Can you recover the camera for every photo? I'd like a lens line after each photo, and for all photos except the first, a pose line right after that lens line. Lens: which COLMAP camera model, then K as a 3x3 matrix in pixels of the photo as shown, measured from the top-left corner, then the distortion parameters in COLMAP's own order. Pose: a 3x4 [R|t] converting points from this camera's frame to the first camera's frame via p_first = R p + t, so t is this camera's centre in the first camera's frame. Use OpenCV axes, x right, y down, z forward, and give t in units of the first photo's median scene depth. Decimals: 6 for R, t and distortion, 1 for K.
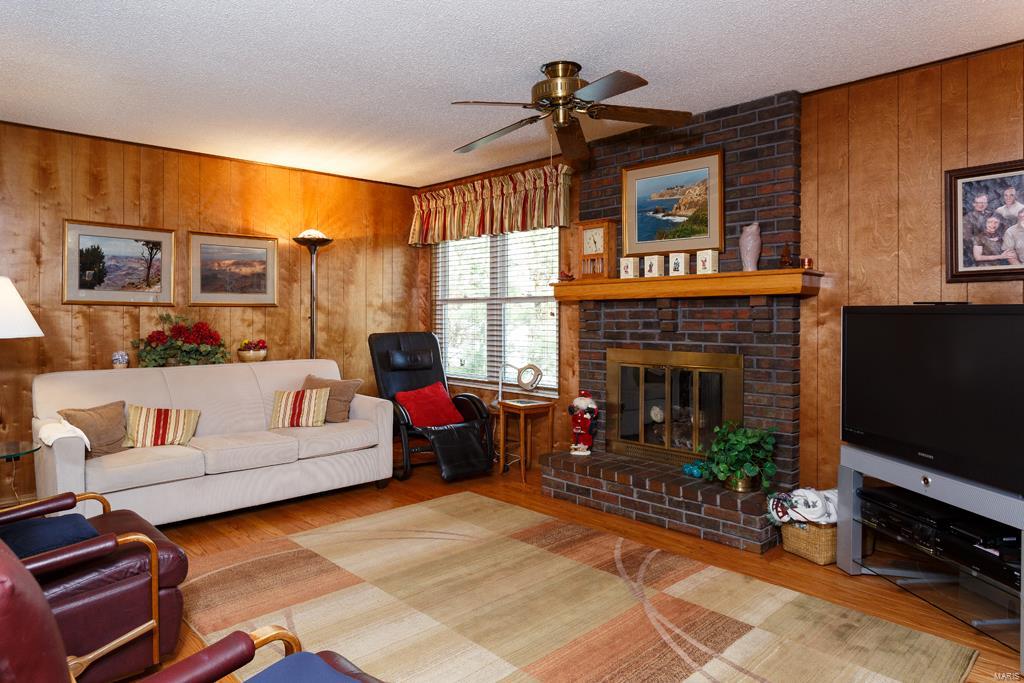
lens RADIAL K [[643.9, 0, 511.3], [0, 643.9, 325.5], [0, 0, 1]] dist [-0.001232, -0.000102]
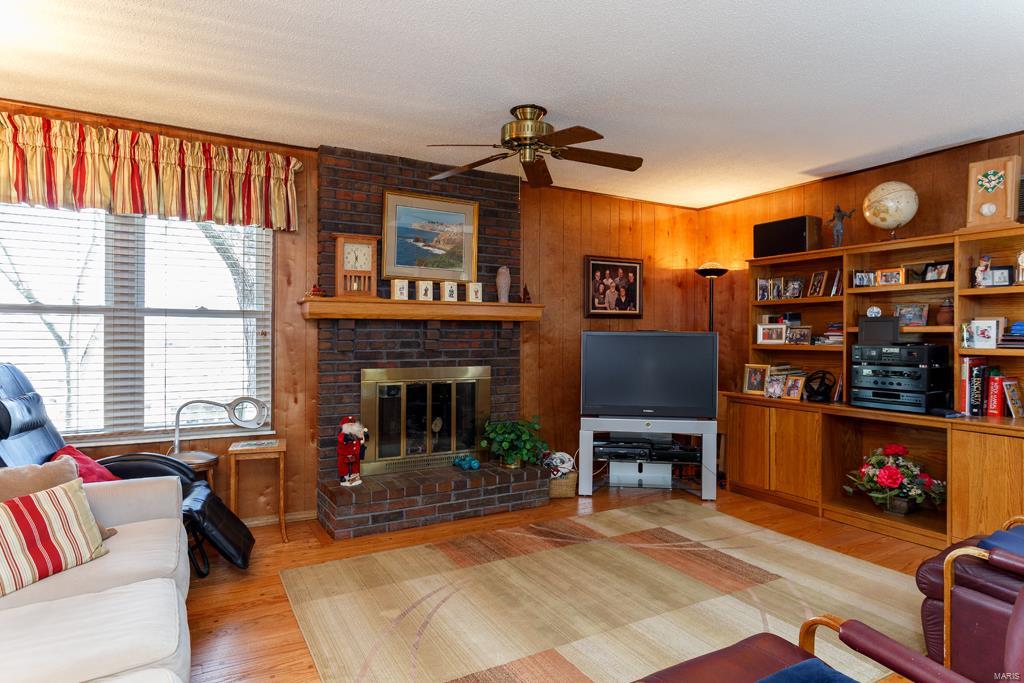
lens RADIAL K [[582.0, 0, 512.0], [0, 582.0, 341.5], [0, 0, 1]] dist [0.003281, 0.000749]
pose [[0.238128, -0.008139, 0.971200, -0.729941], [0.008929, 0.999941, 0.006190, -0.010780], [-0.971193, 0.007198, 0.238187, 0.642705]]
